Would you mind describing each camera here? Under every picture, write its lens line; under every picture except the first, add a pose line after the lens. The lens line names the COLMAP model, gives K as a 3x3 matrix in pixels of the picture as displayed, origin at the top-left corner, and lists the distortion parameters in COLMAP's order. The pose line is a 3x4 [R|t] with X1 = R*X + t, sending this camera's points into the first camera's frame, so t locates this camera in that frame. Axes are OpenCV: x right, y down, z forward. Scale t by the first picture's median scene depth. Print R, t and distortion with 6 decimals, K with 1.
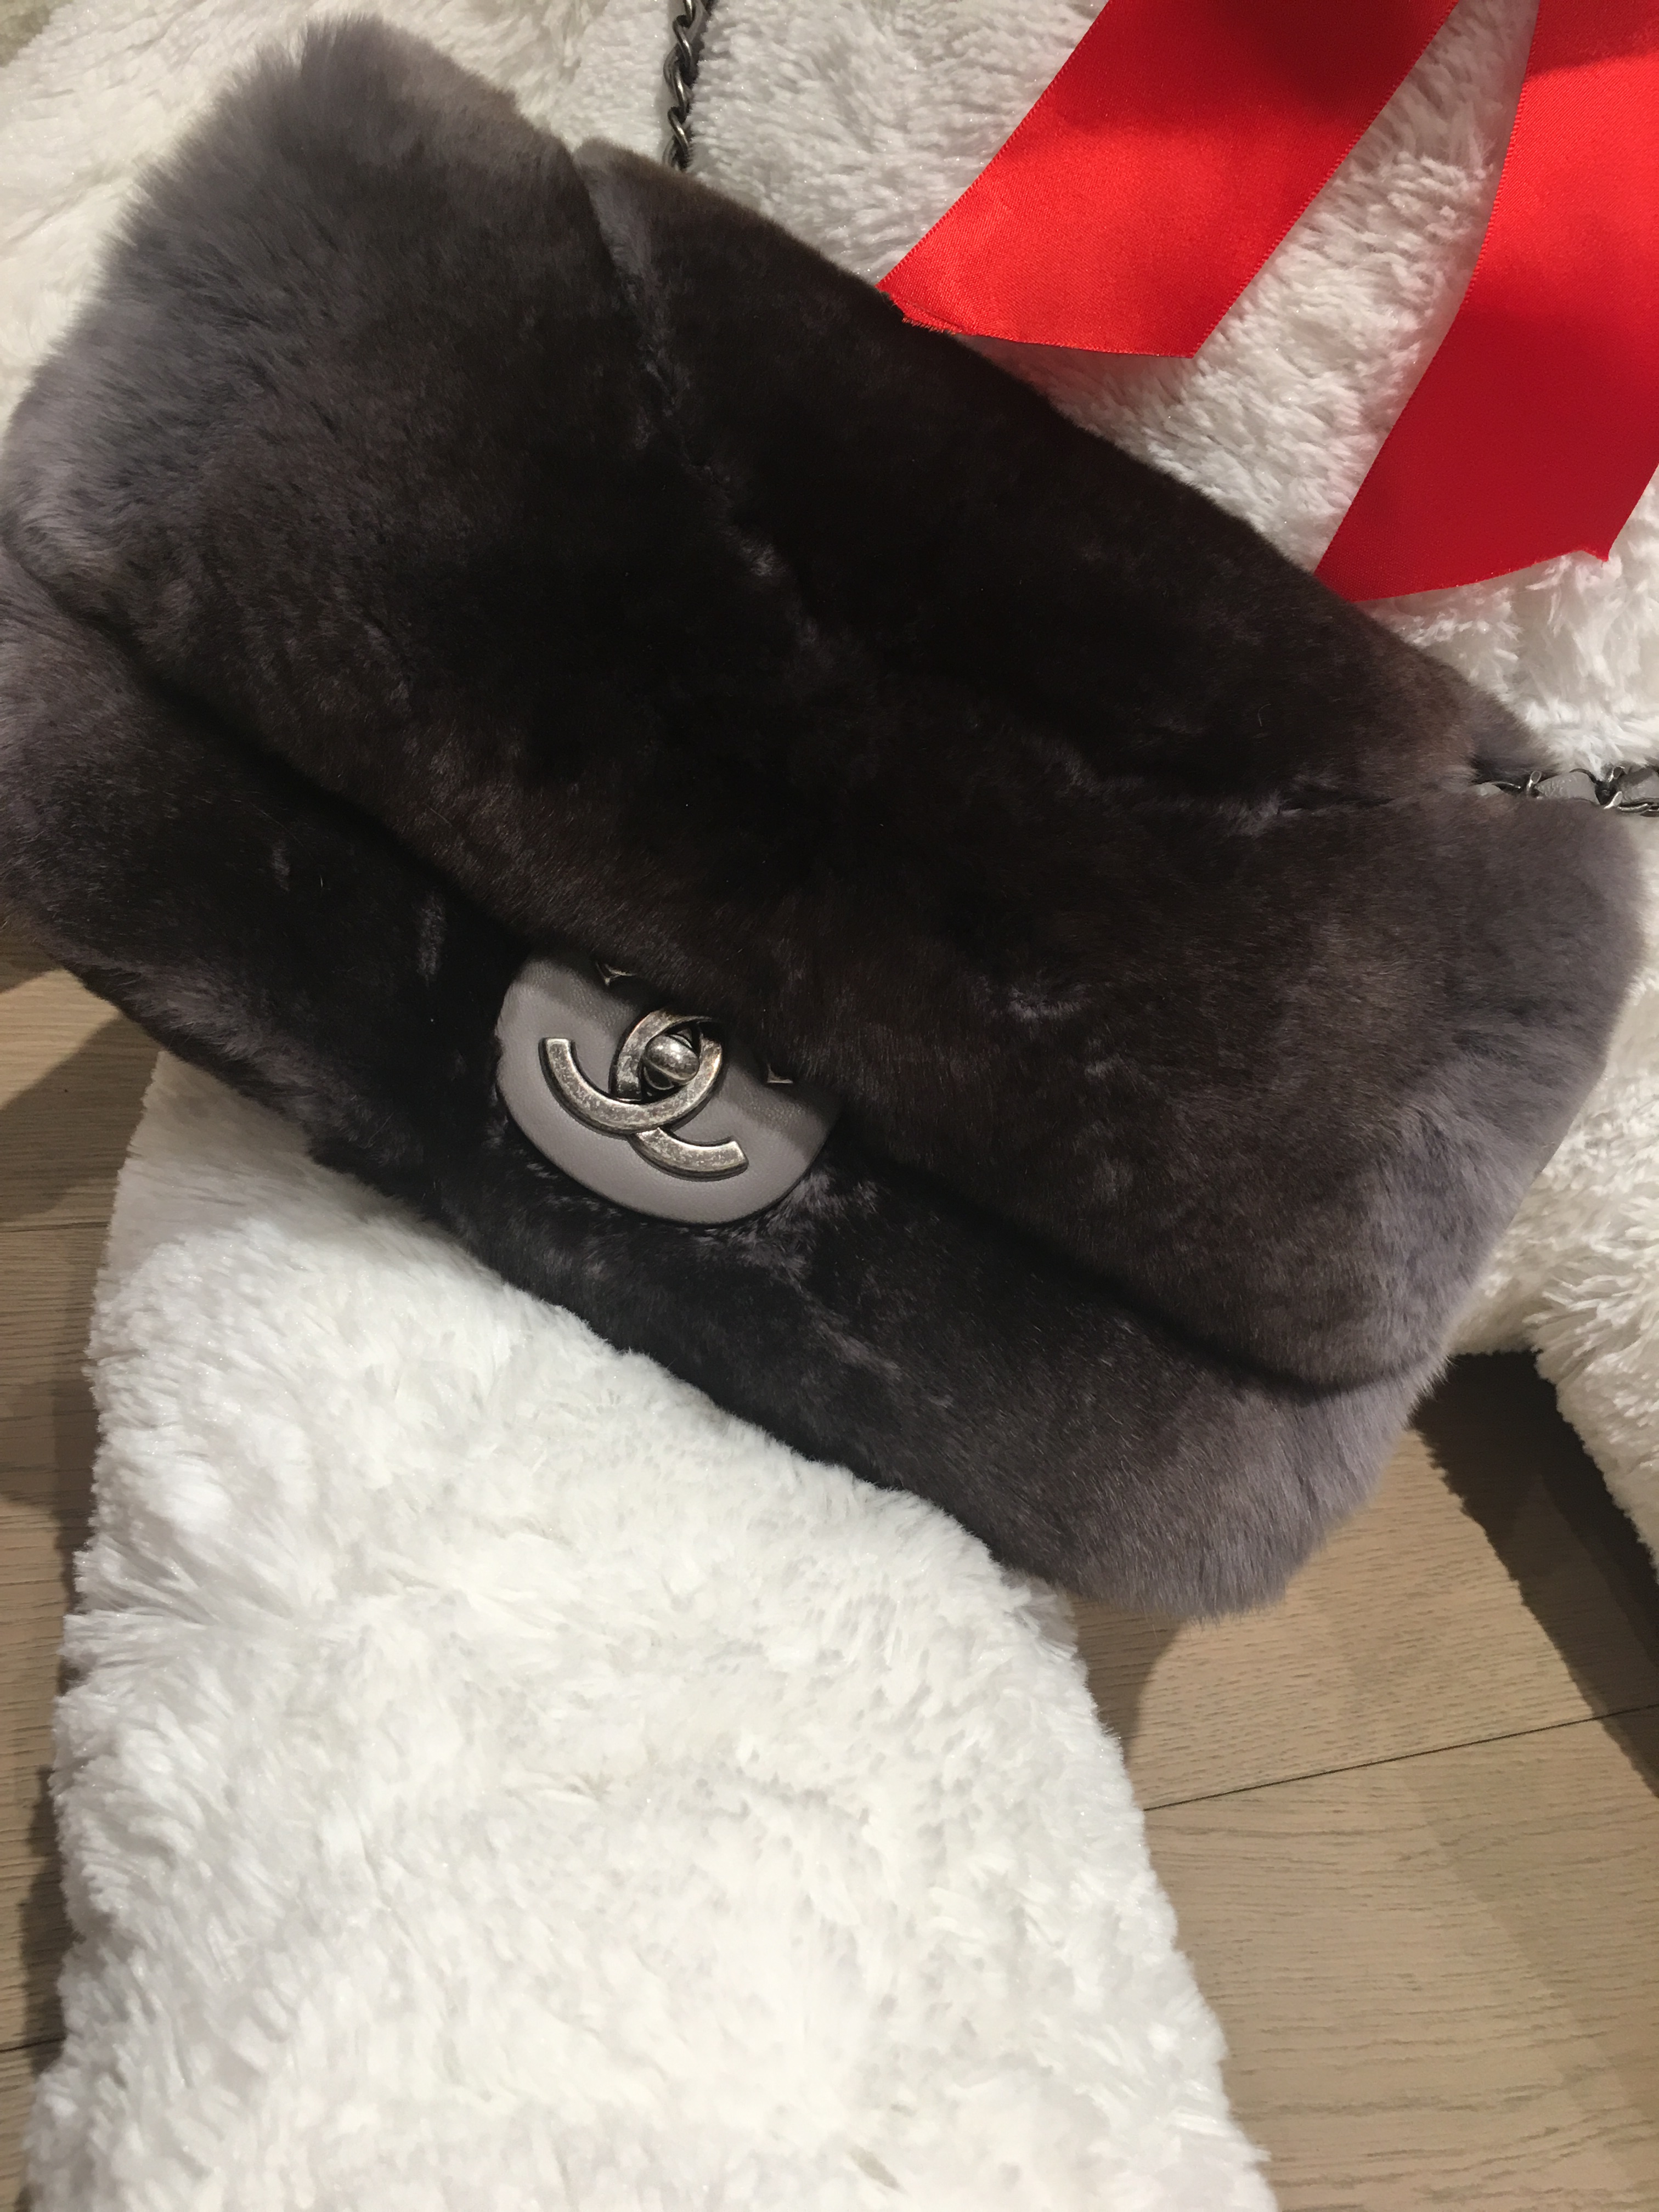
lens RADIAL K [[1915.8, 0, 812.8], [0, 1915.8, 1107.5], [0, 0, 1]] dist [0.074955, -0.118112]
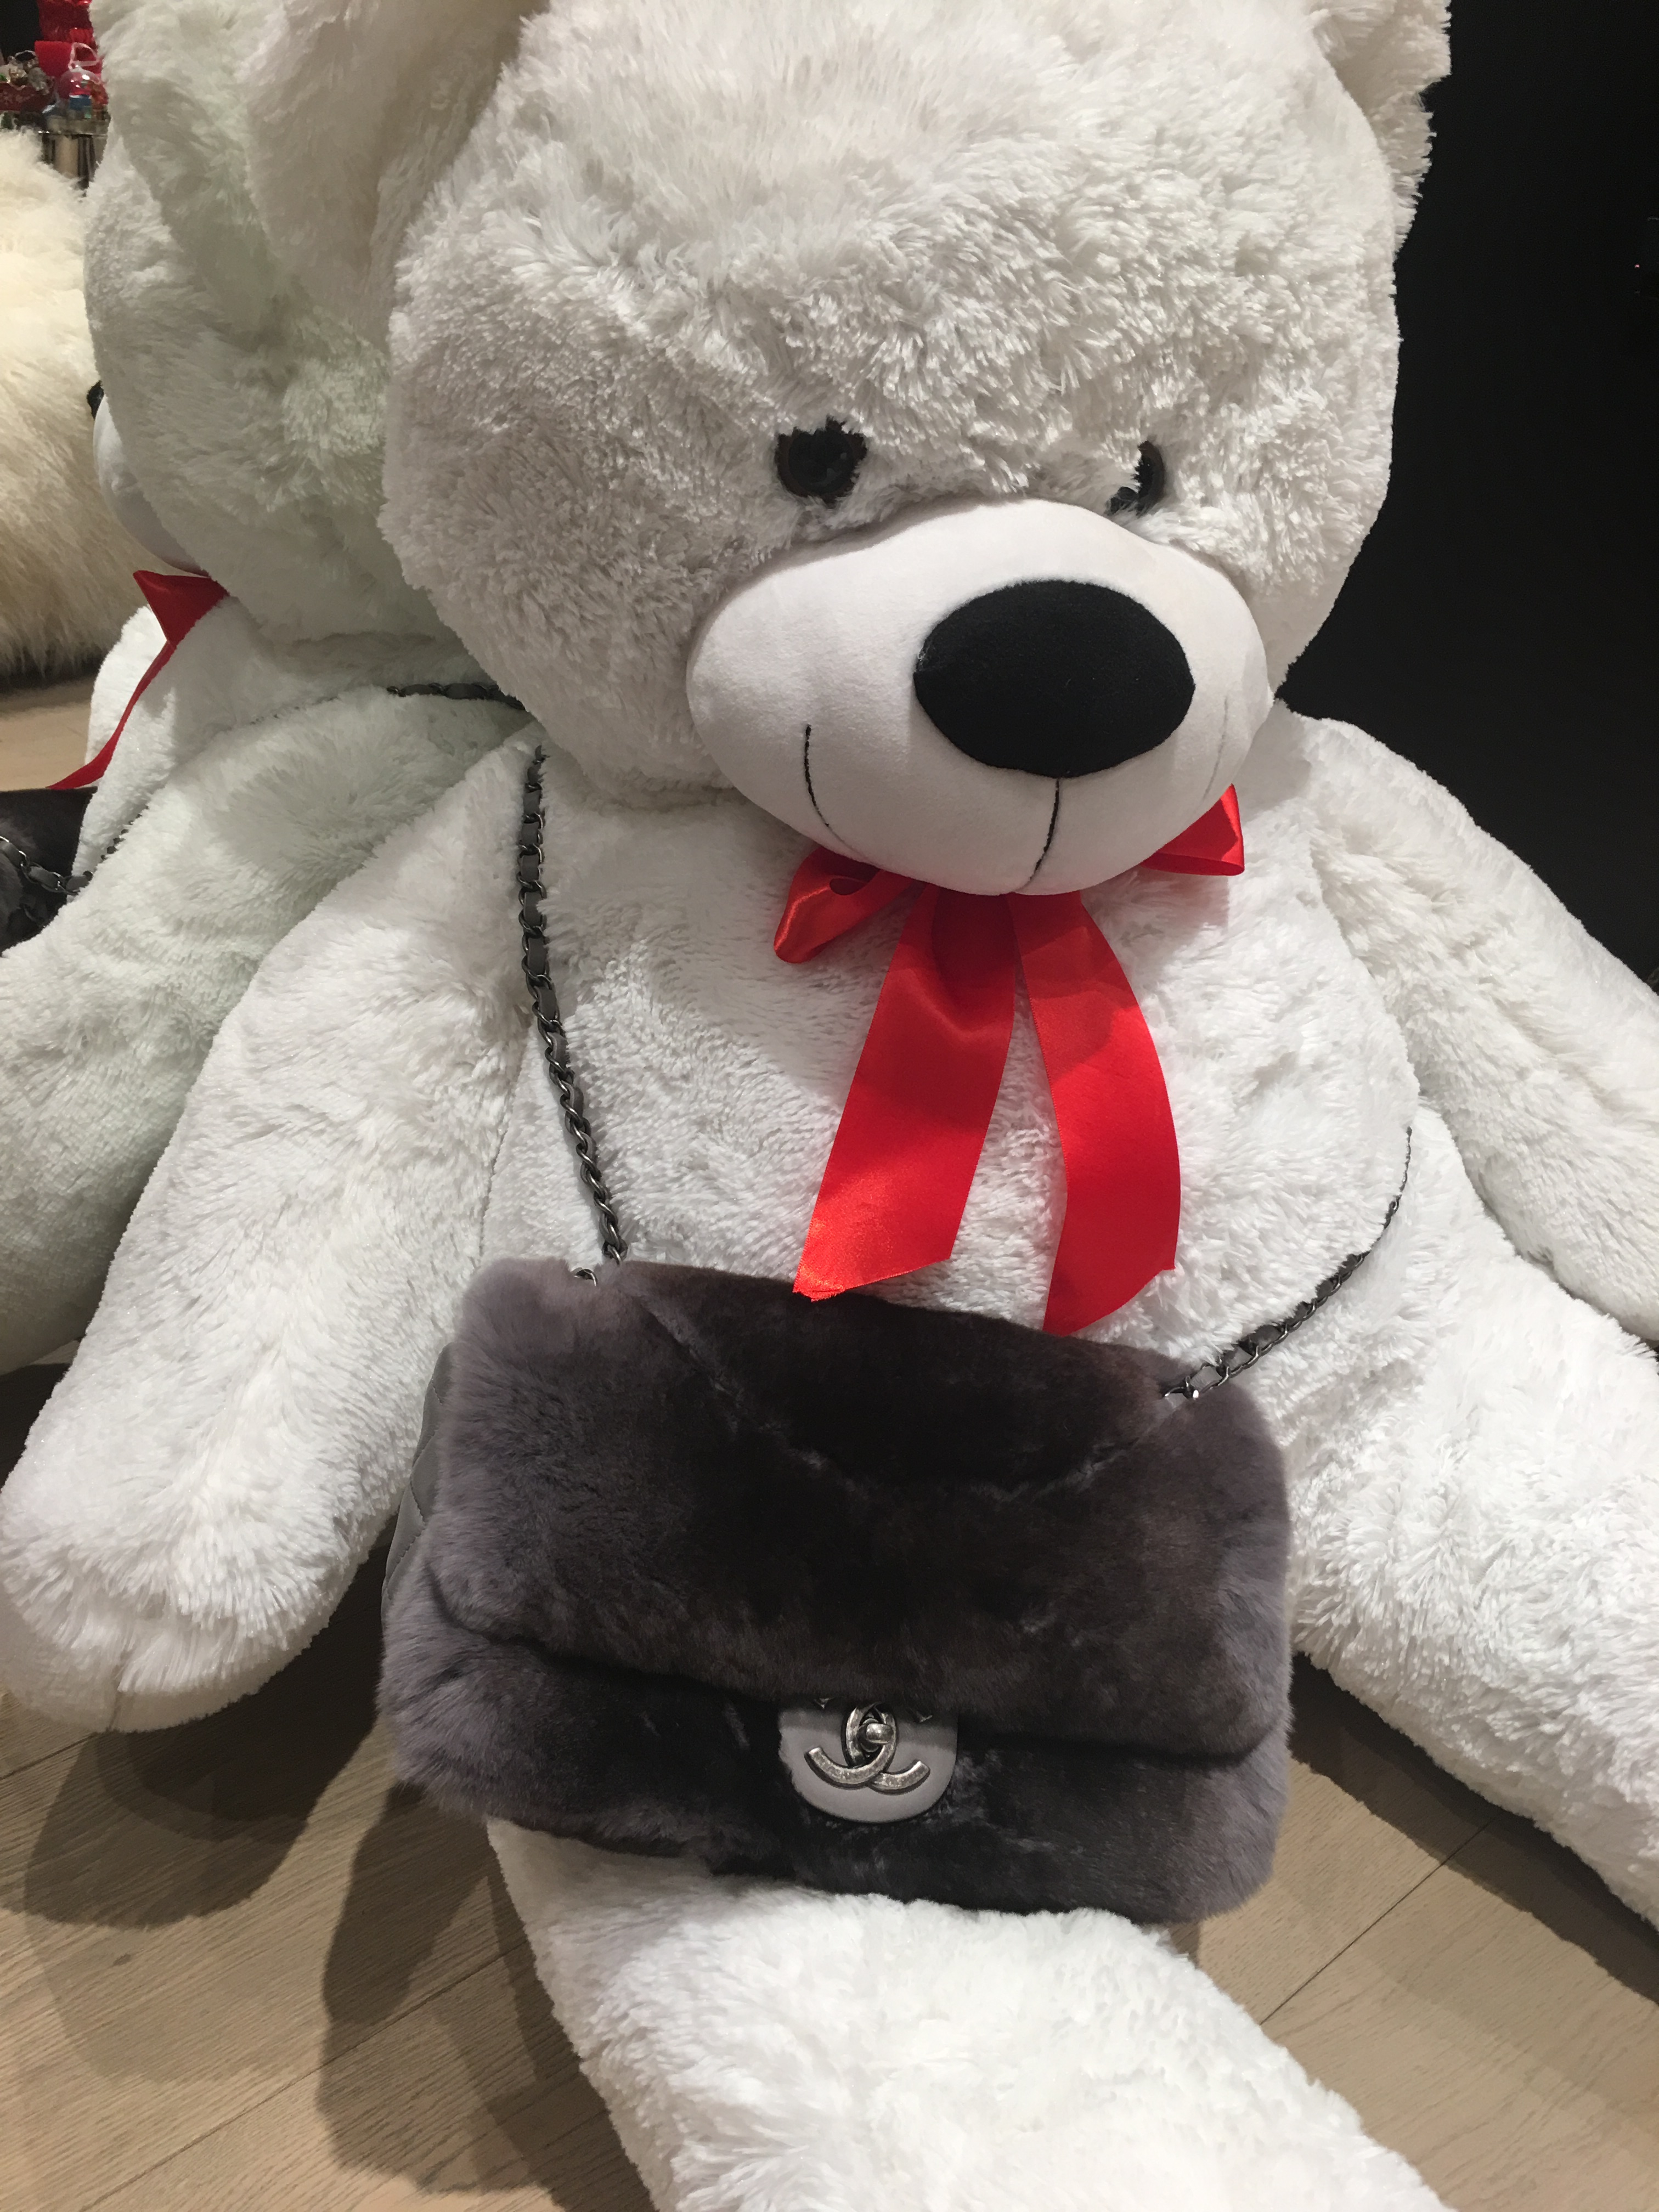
lens RADIAL K [[1915.8, 0, 830.1], [0, 1915.8, 1102.9], [0, 0, 1]] dist [0.074955, -0.118112]
pose [[0.903938, -0.342213, 0.256489, -0.361972], [0.390537, 0.904950, -0.168958, -0.263898], [-0.174290, 0.252896, 0.951665, -0.866313]]
